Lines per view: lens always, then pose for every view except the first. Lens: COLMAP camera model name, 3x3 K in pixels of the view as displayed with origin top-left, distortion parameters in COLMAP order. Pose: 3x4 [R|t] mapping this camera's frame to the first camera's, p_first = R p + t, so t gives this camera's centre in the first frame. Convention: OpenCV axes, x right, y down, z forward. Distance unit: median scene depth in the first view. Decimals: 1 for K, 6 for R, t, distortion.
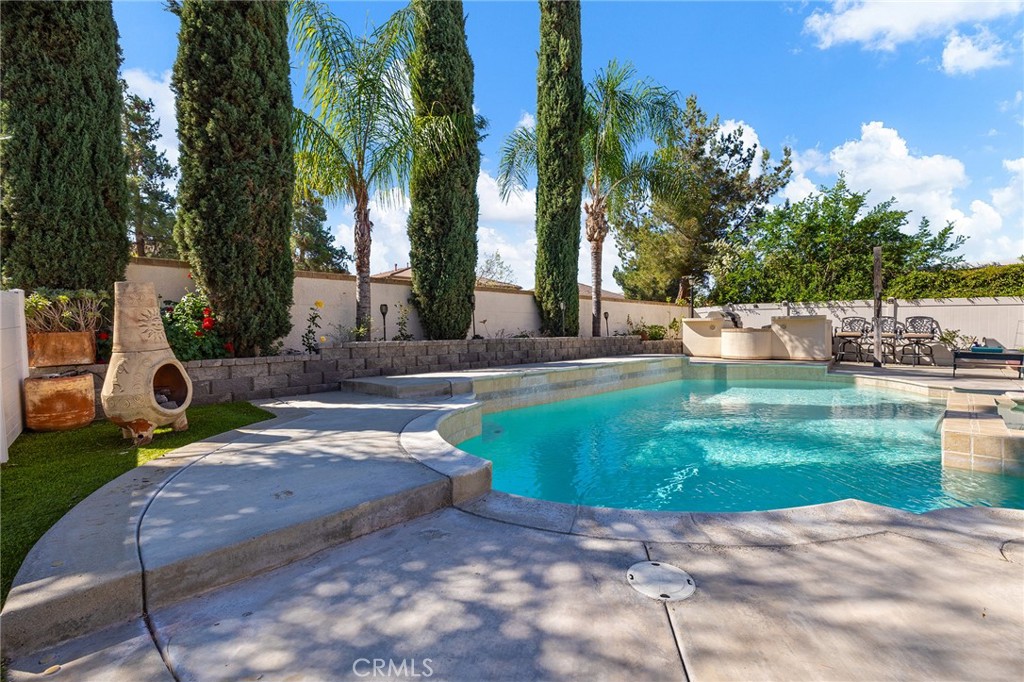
lens RADIAL K [[420.2, 0, 506.8], [0, 420.2, 337.3], [0, 0, 1]] dist [-0.000351, -0.000169]
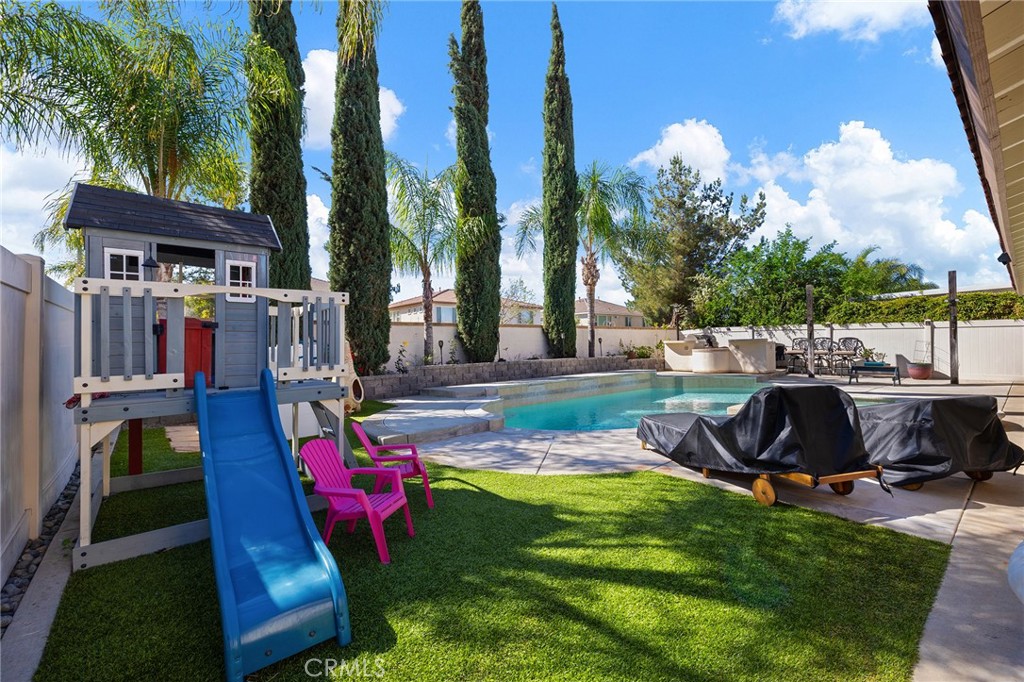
lens RADIAL K [[428.5, 0, 505.6], [0, 428.5, 342.2], [0, 0, 1]] dist [-0.001760, 0.000047]
pose [[0.997502, -0.016495, -0.068682, 0.039446], [0.014920, 0.999615, -0.023374, -0.022867], [0.069042, 0.022291, 0.997365, -0.402284]]
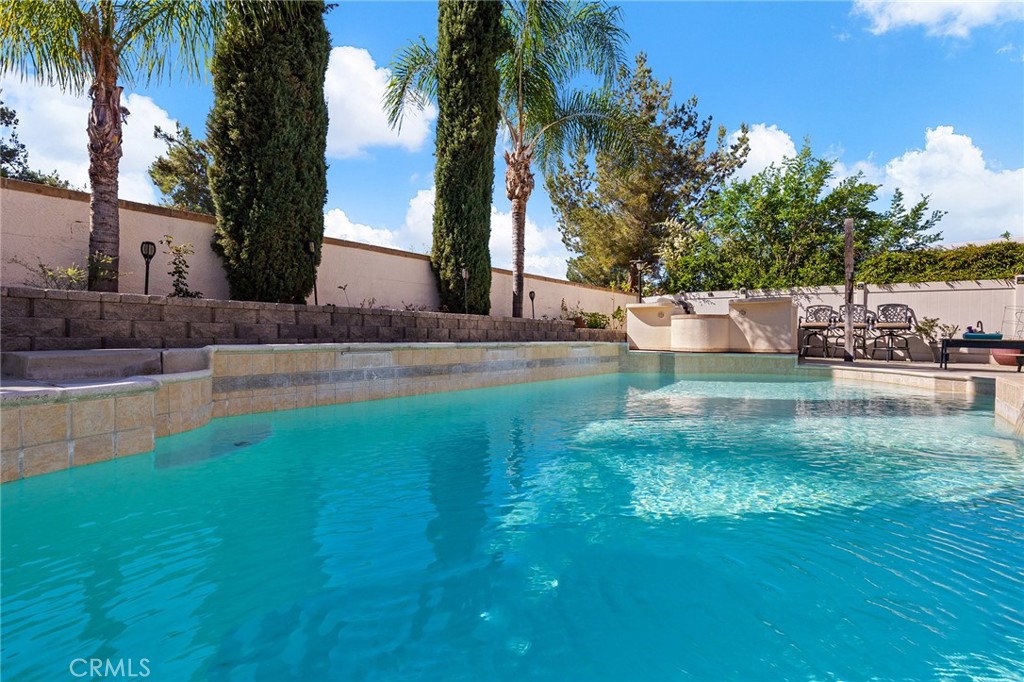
lens RADIAL K [[428.5, 0, 505.6], [0, 428.5, 342.2], [0, 0, 1]] dist [-0.001760, 0.000047]
pose [[0.995770, 0.011958, 0.091097, 0.130532], [-0.011160, 0.999895, -0.009256, 0.050577], [-0.091198, 0.008201, 0.995799, 0.225464]]
